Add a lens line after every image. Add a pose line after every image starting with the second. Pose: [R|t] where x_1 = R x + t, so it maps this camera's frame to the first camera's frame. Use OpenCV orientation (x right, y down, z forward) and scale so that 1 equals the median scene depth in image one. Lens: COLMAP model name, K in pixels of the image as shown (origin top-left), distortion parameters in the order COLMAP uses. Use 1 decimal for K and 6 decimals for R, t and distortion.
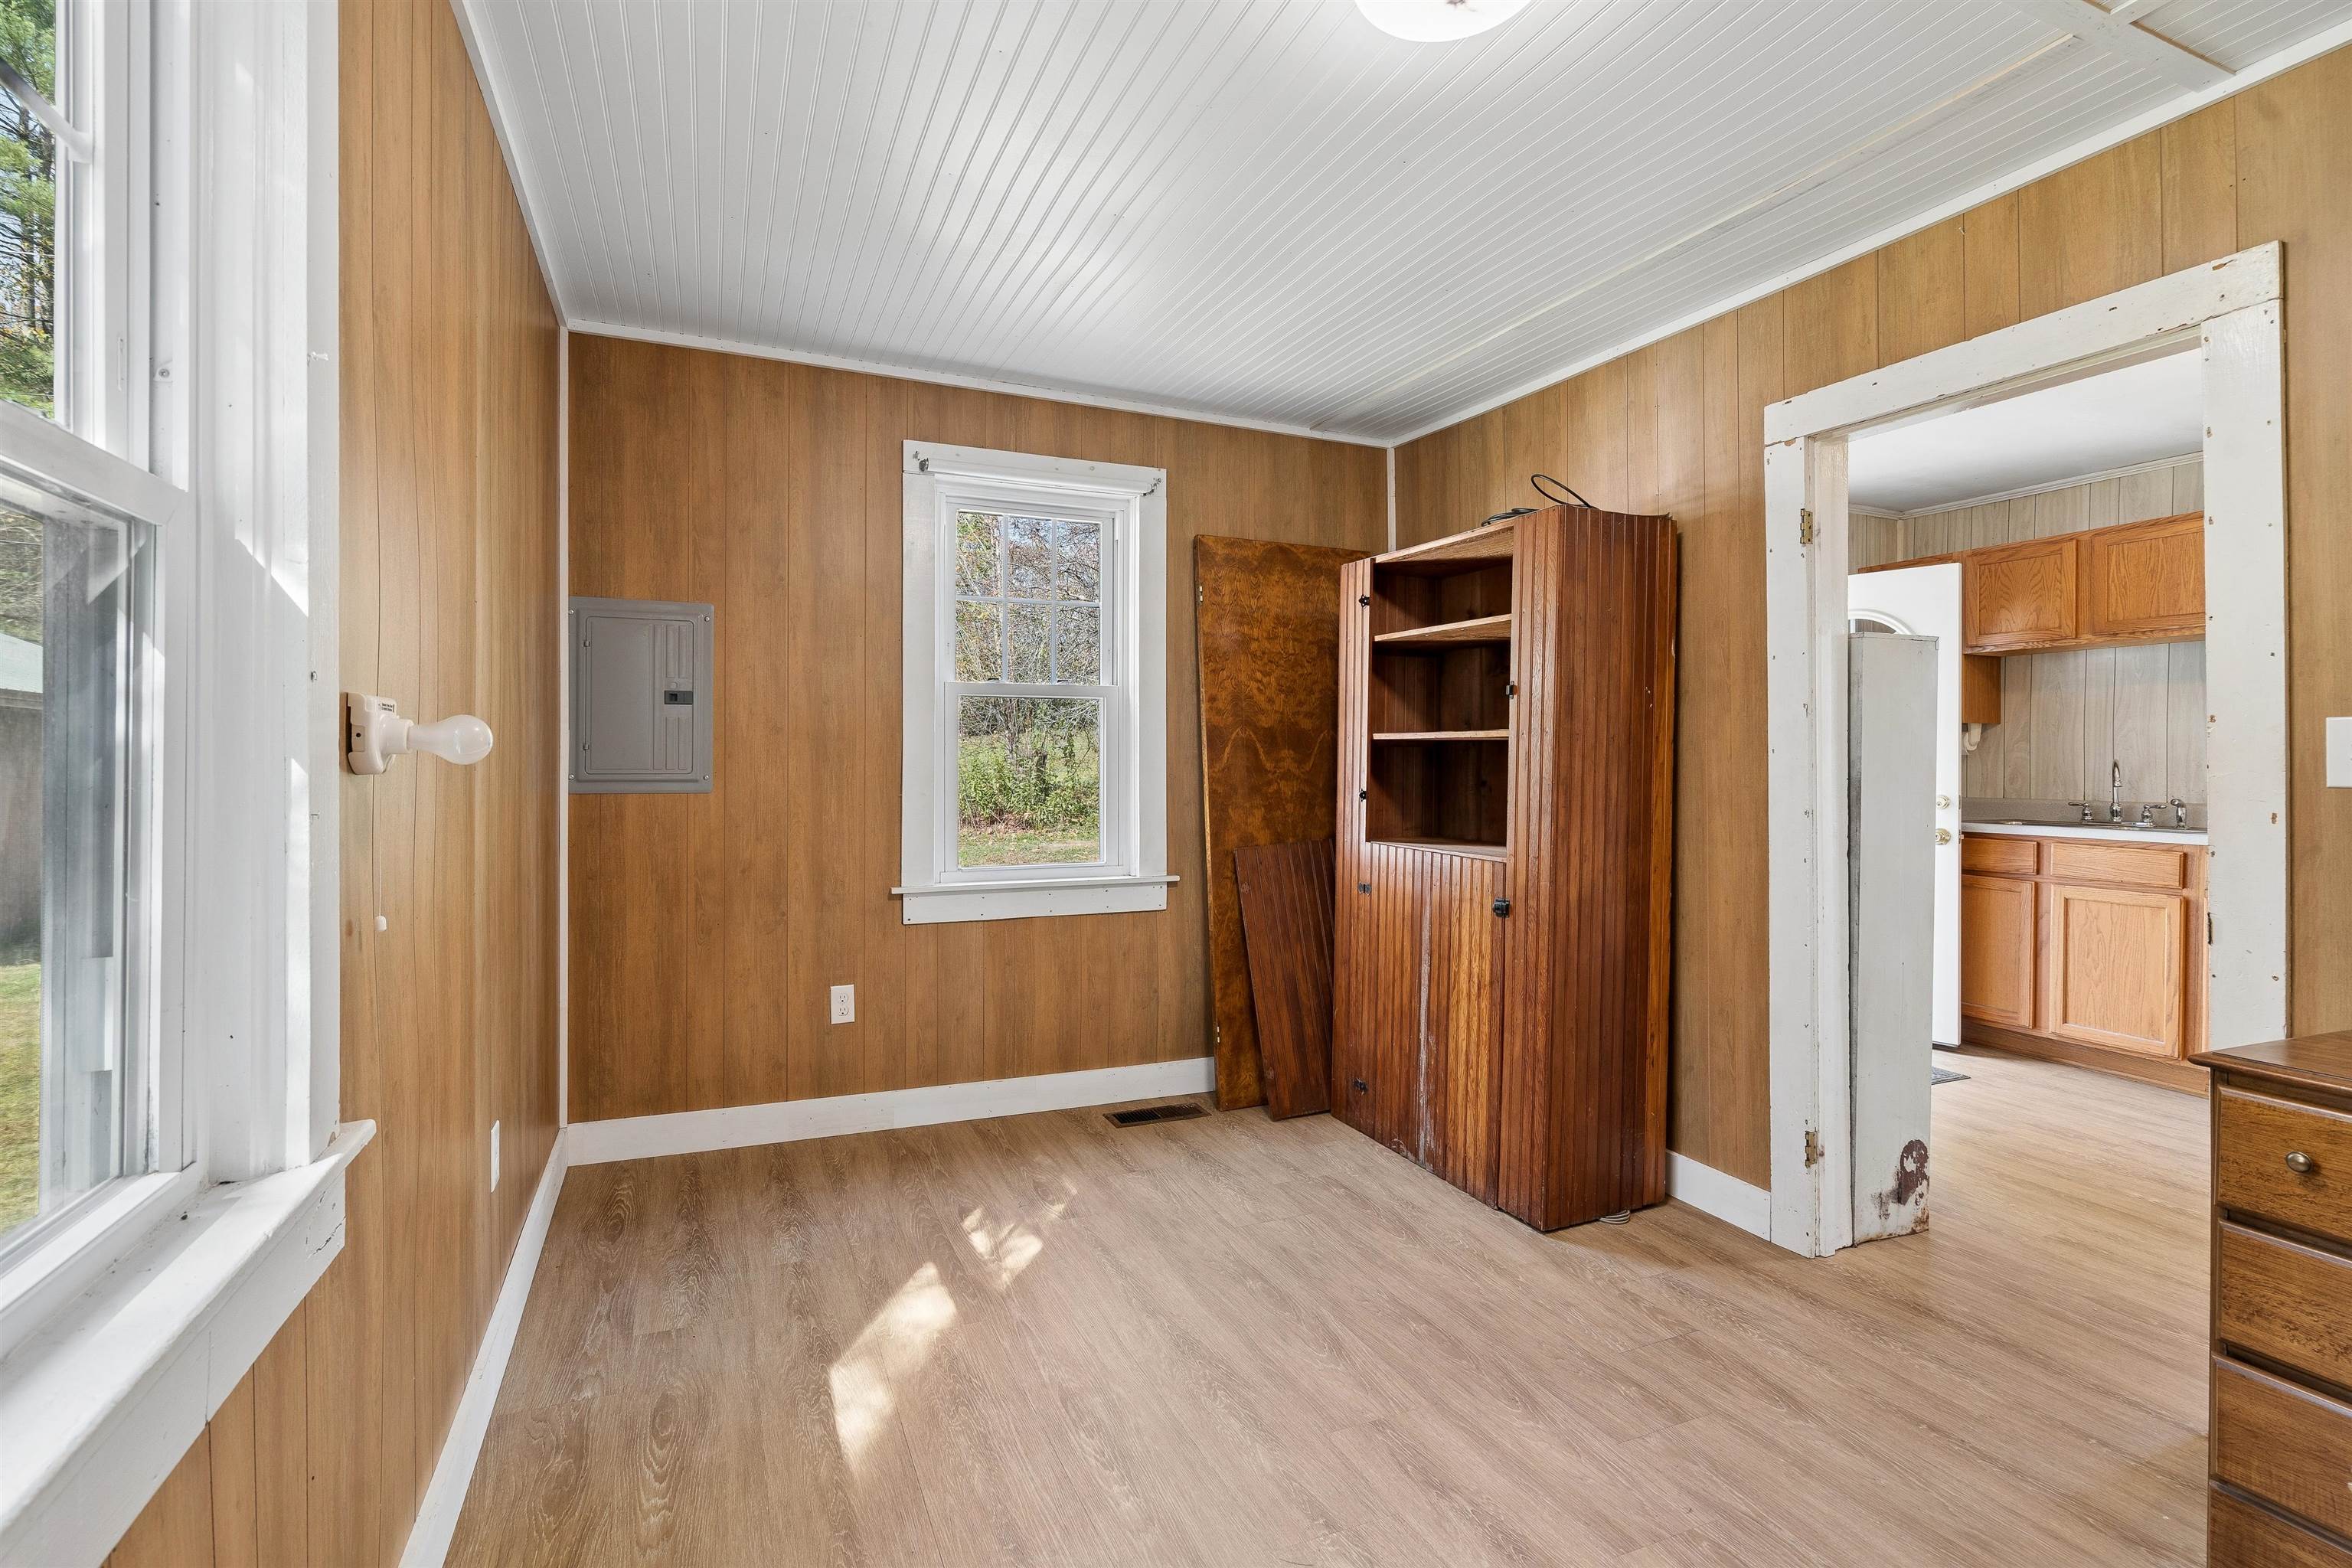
lens RADIAL K [[1070.5, 0, 1180.7], [0, 1070.5, 758.2], [0, 0, 1]] dist [0.018098, 0.000951]
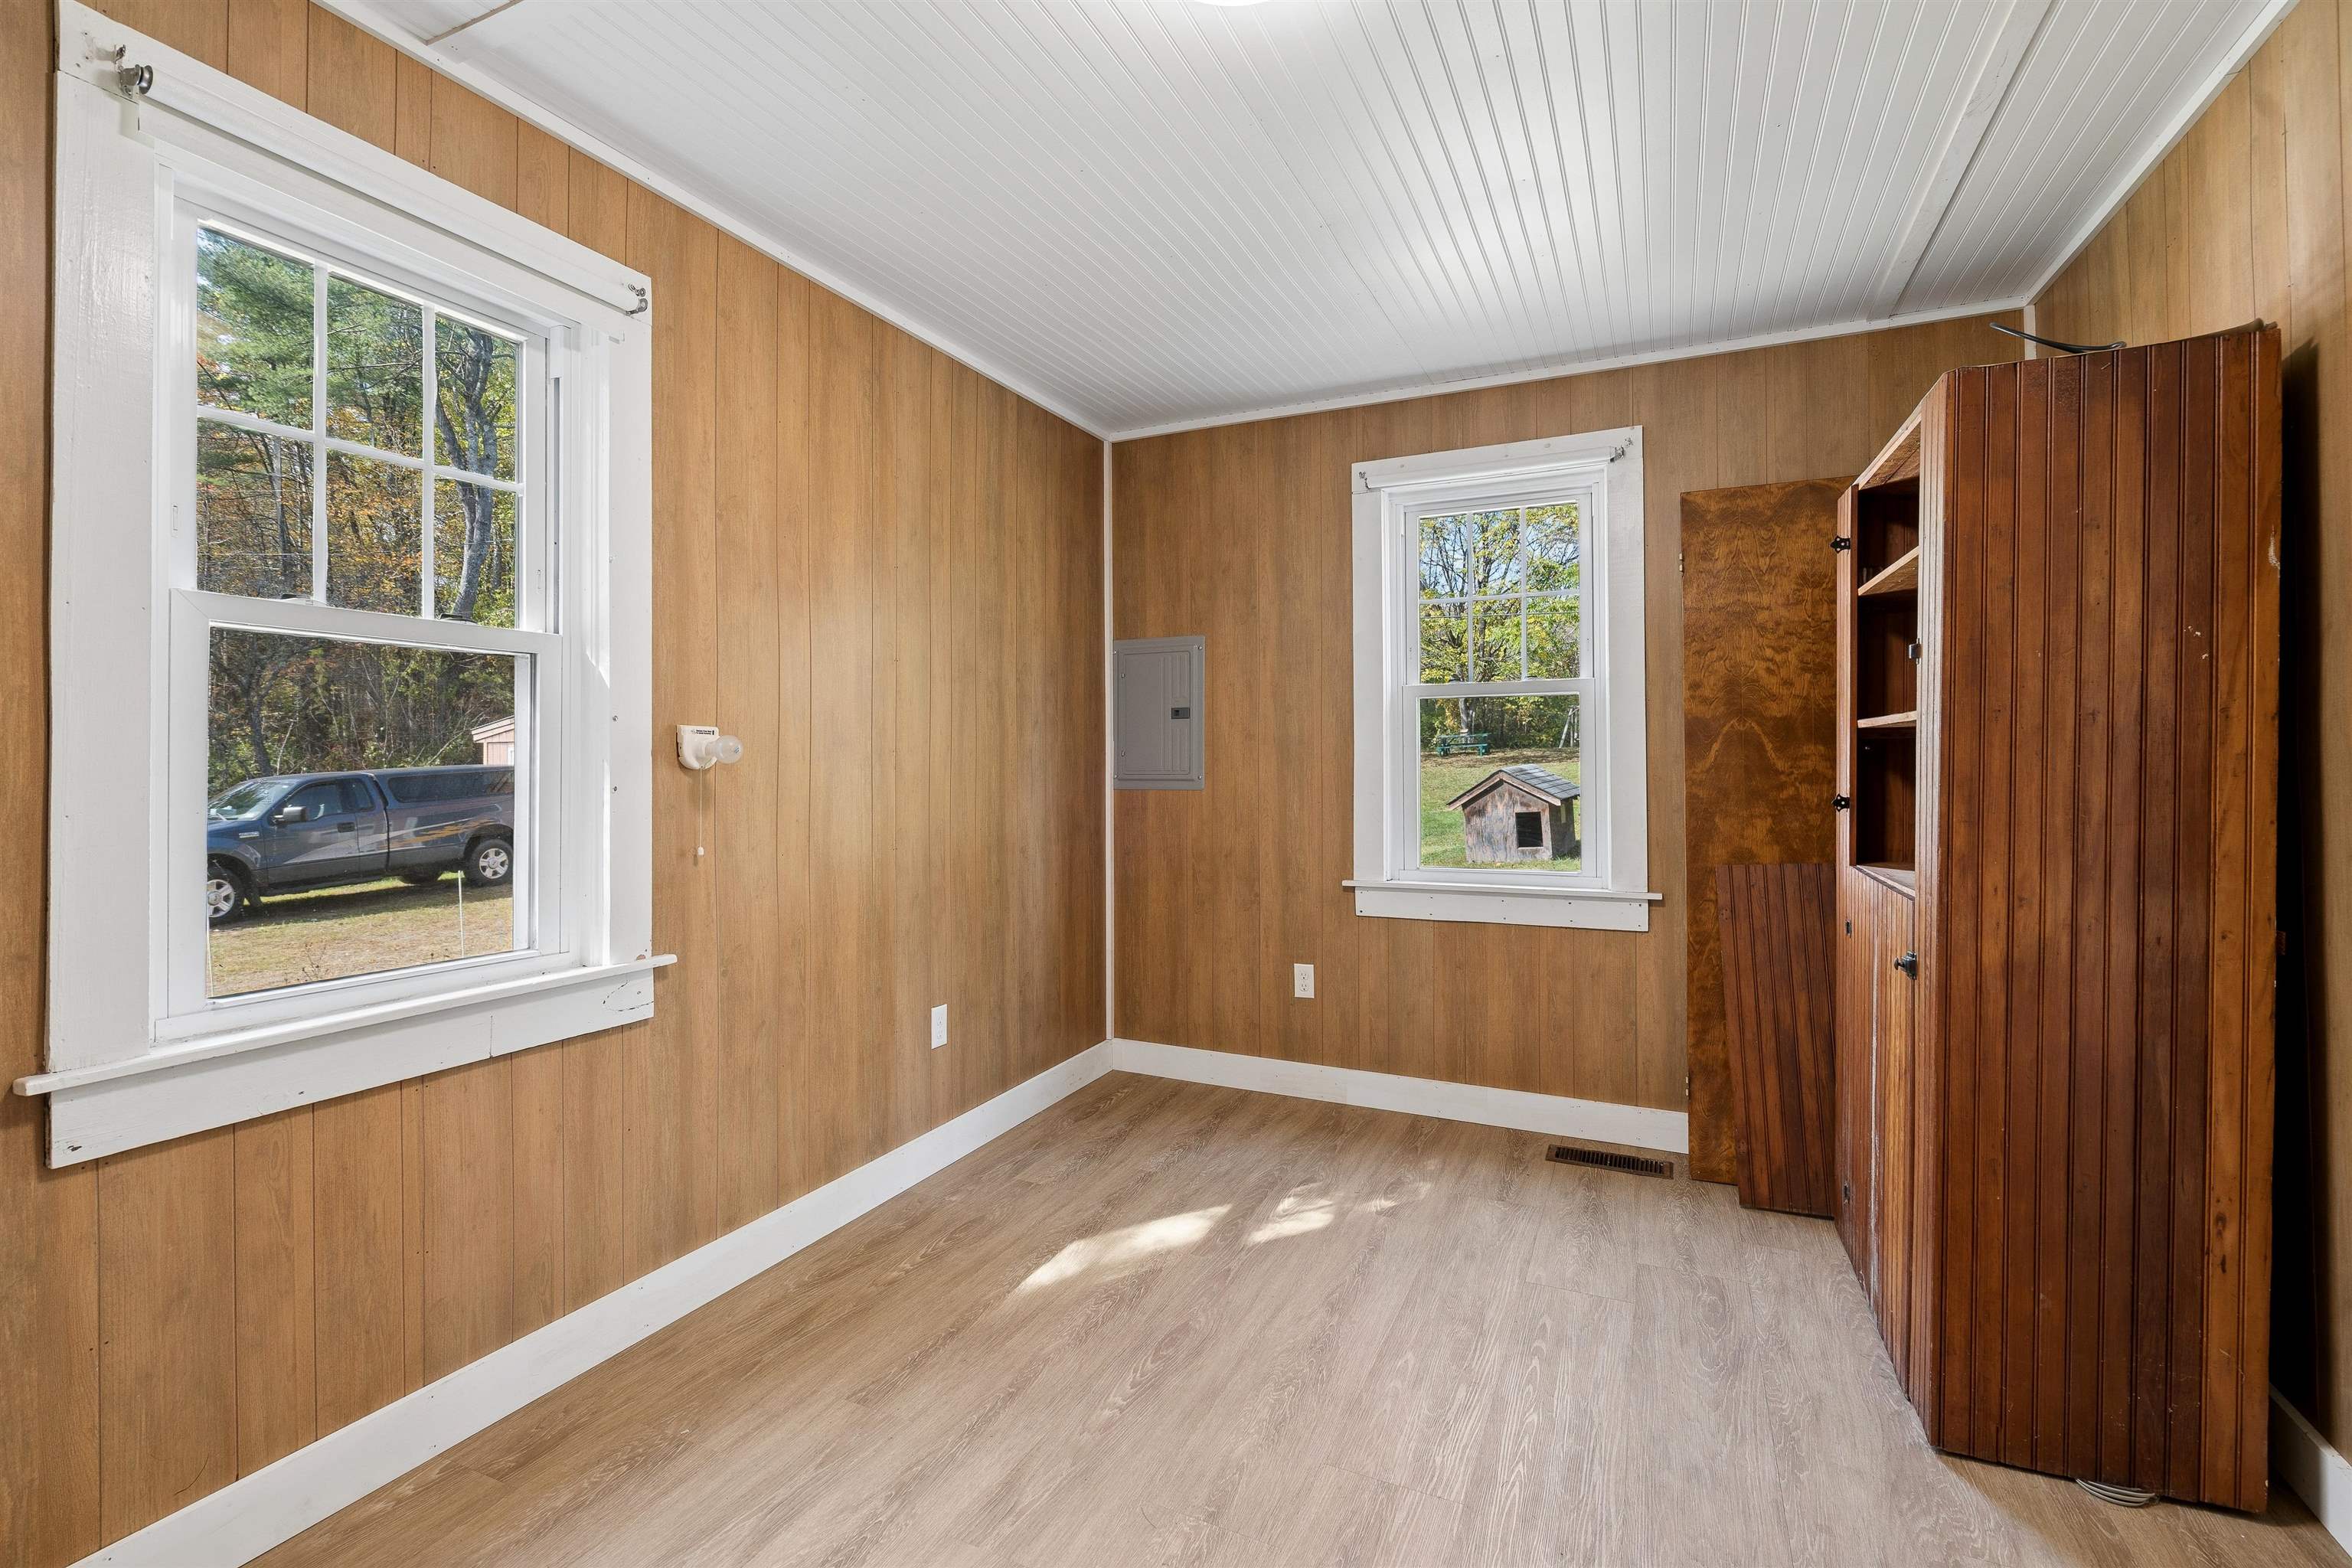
lens RADIAL K [[1089.2, 0, 1176.8], [0, 1089.2, 757.7], [0, 0, 1]] dist [-0.001624, 0.022338]
pose [[0.666931, -0.011594, -0.745029, 0.442767], [0.007346, 0.999933, -0.008985, 0.006242], [0.745083, 0.000519, 0.666971, 0.145919]]
